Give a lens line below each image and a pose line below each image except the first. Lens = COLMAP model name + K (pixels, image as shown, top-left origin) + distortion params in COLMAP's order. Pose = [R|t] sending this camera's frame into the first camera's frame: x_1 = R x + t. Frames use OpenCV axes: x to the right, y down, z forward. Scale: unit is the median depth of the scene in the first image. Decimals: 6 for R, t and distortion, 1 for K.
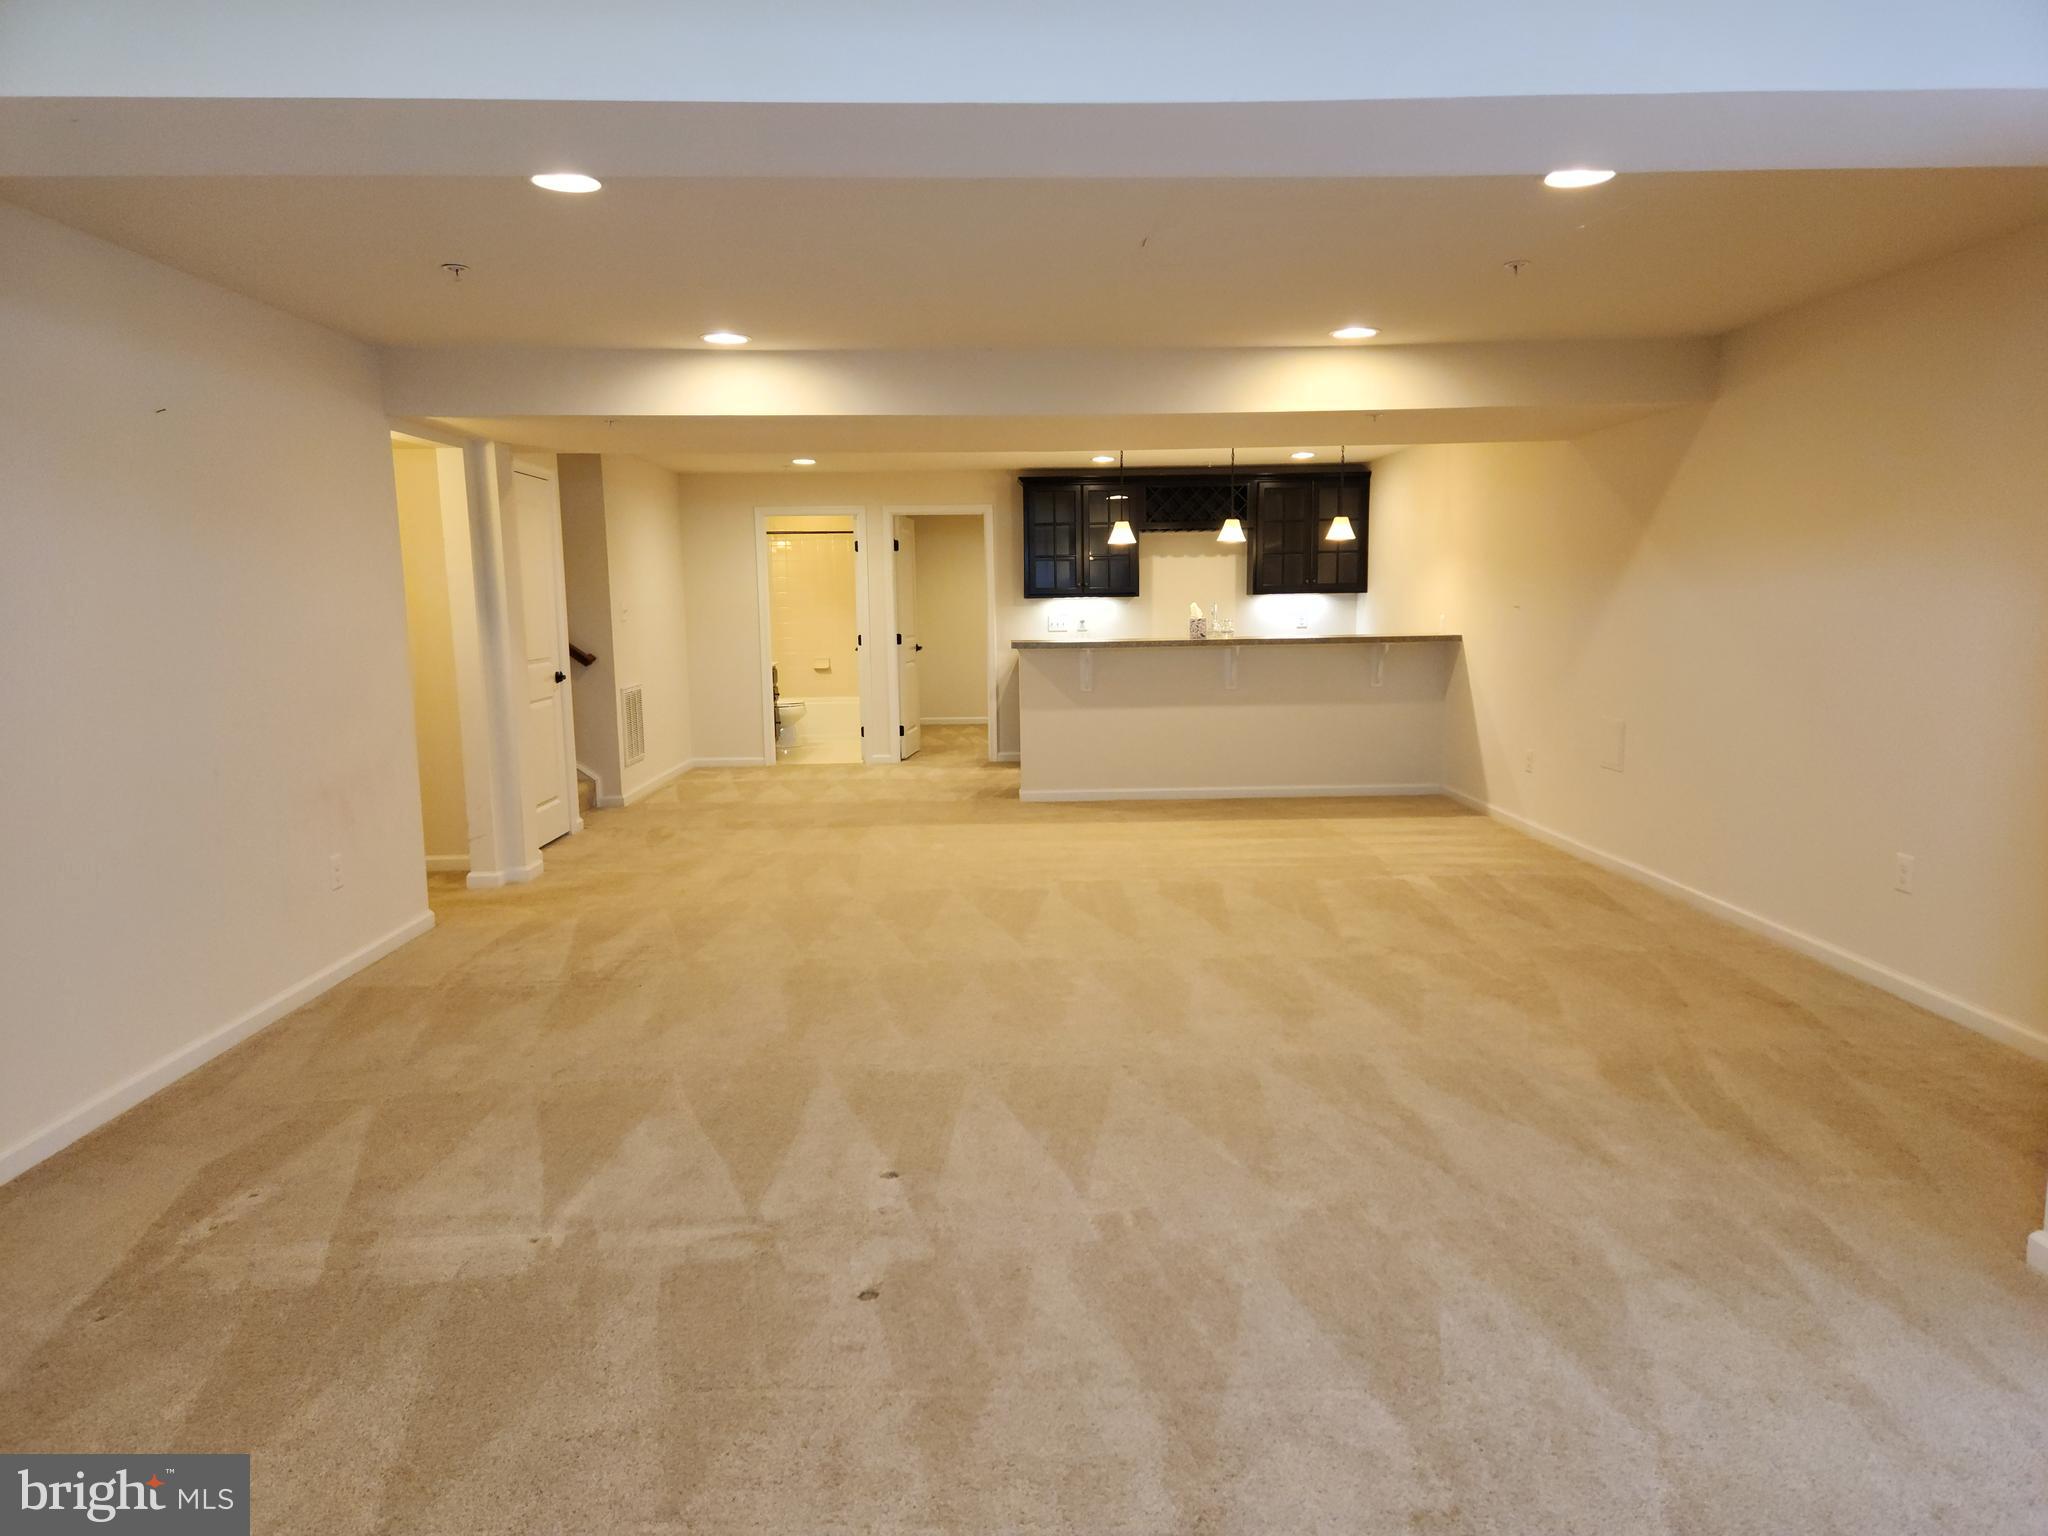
lens RADIAL K [[1366.0, 0, 1015.7], [0, 1366.0, 785.6], [0, 0, 1]] dist [0.028596, -0.008621]
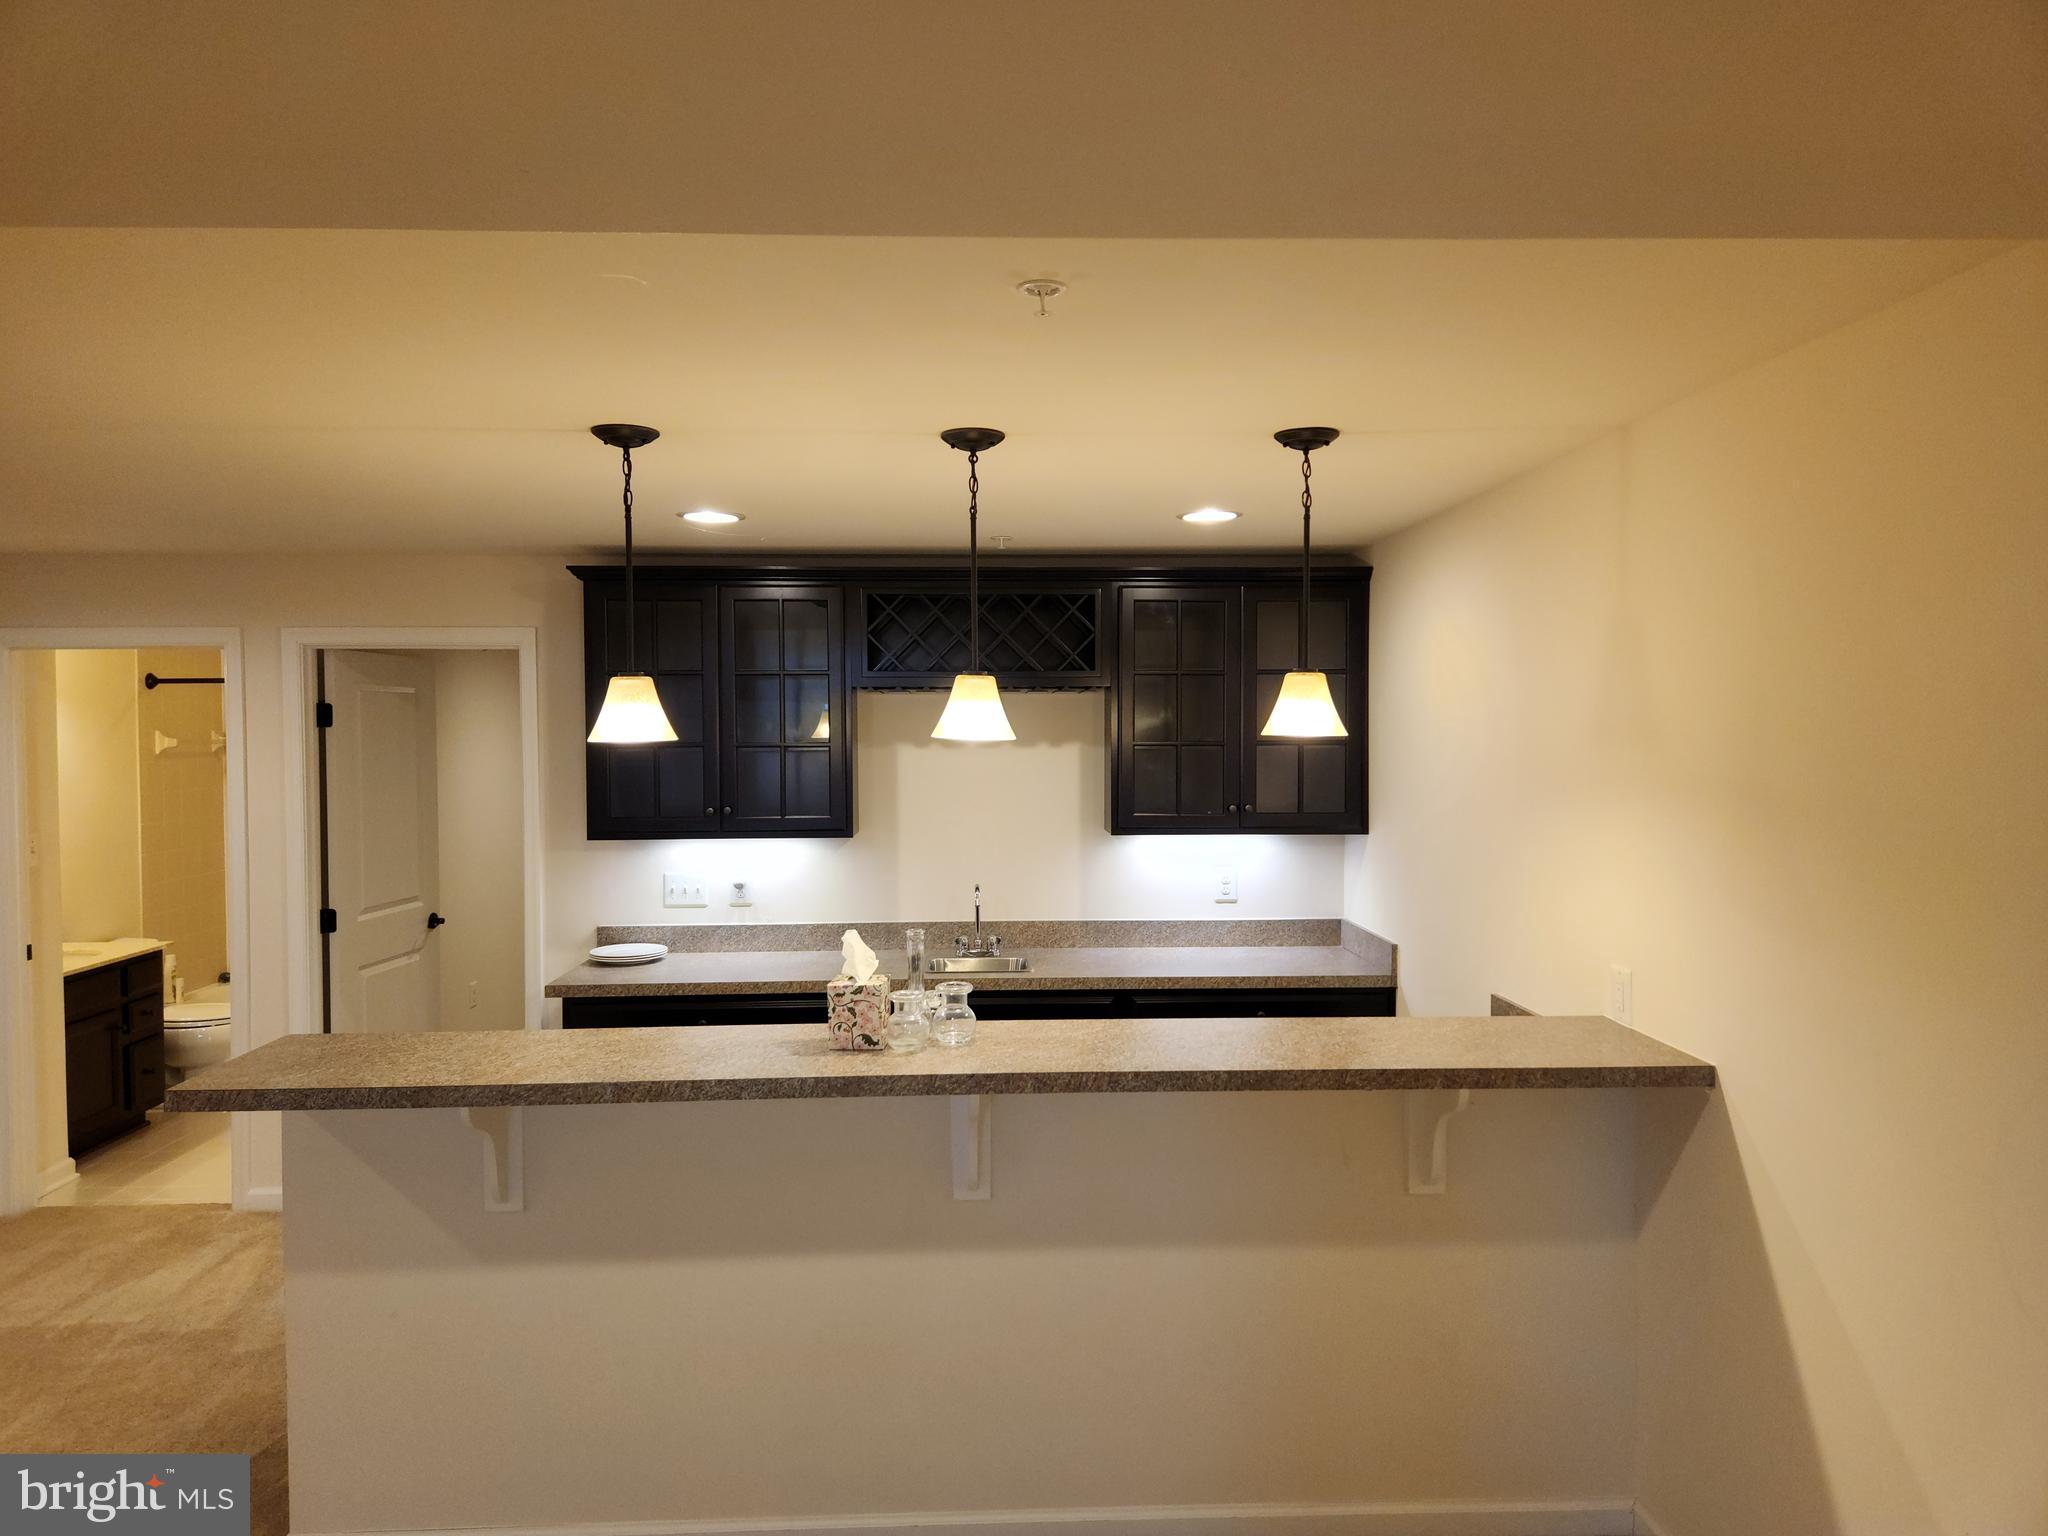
lens RADIAL K [[1366.0, 0, 1023.9], [0, 1366.0, 757.5], [0, 0, 1]] dist [0.028596, -0.008621]
pose [[0.999529, 0.011896, 0.028306, 0.133788], [-0.008428, 0.992785, -0.119615, -0.112953], [-0.029525, 0.119320, 0.992417, 0.565412]]
